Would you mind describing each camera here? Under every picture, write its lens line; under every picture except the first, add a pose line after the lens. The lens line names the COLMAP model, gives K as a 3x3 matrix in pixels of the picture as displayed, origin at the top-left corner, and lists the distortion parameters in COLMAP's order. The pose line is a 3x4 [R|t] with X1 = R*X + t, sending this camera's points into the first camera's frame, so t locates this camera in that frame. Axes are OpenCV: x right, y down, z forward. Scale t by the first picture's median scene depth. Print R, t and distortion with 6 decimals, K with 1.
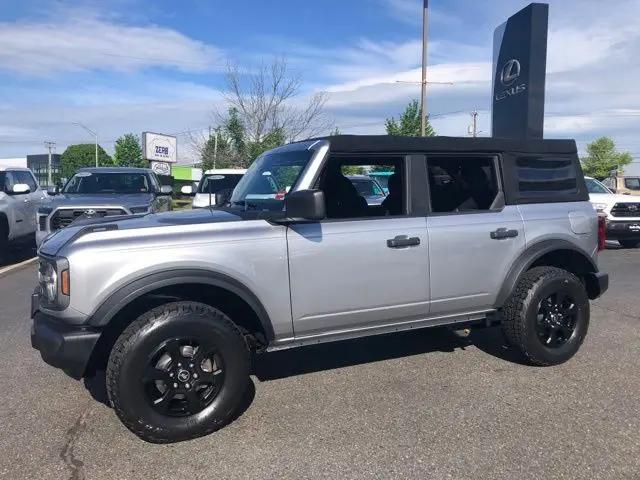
lens RADIAL K [[526.3, 0, 321.6], [0, 526.3, 235.0], [0, 0, 1]] dist [0.046948, -0.034395]
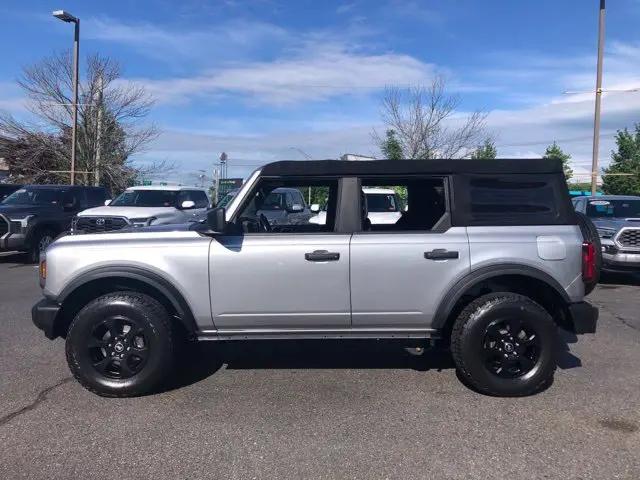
lens RADIAL K [[526.3, 0, 319.3], [0, 526.3, 233.1], [0, 0, 1]] dist [0.046948, -0.034395]
pose [[0.914975, 0.033686, -0.402102, 0.622201], [-0.049030, 0.998407, -0.027925, -0.004359], [0.400521, 0.045265, 0.915169, -0.014496]]
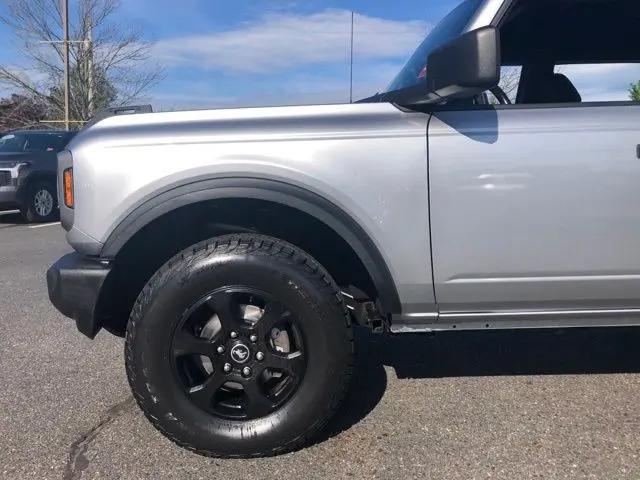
lens RADIAL K [[526.3, 0, 320.4], [0, 526.3, 229.7], [0, 0, 1]] dist [0.046948, -0.034395]
pose [[0.921410, 0.043178, -0.386185, 0.046401], [-0.033429, 0.998931, 0.031929, 0.088593], [0.387151, -0.016510, 0.921868, 0.417668]]
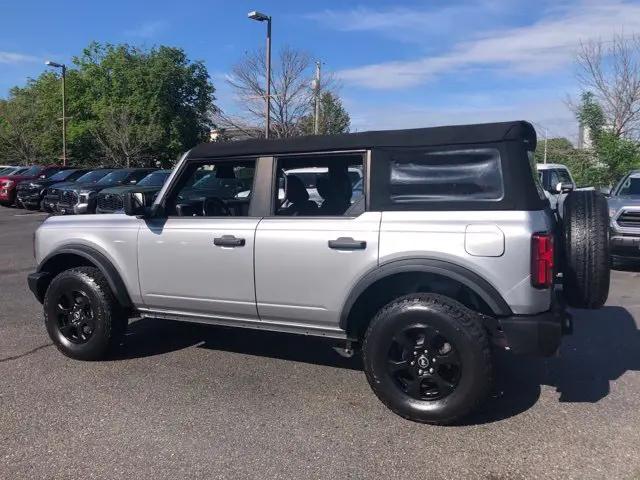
lens RADIAL K [[526.3, 0, 314.4], [0, 526.3, 234.7], [0, 0, 1]] dist [0.046948, -0.034395]
pose [[0.641108, 0.073539, -0.763919, 1.121015], [-0.065733, 0.997002, 0.040811, -0.056882], [0.764630, 0.024050, 0.644020, 0.478097]]
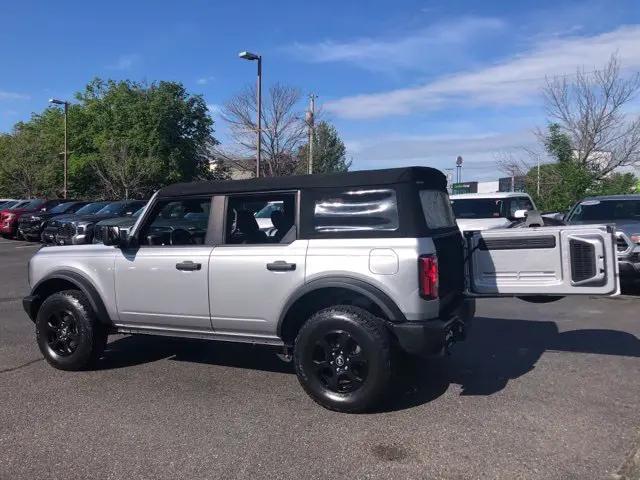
lens RADIAL K [[526.3, 0, 315.3], [0, 526.3, 236.9], [0, 0, 1]] dist [0.046948, -0.034395]
pose [[0.639229, 0.028980, -0.768470, 1.391064], [-0.052799, 0.998586, -0.006262, -0.068212], [0.767202, 0.044577, 0.639855, 0.442528]]
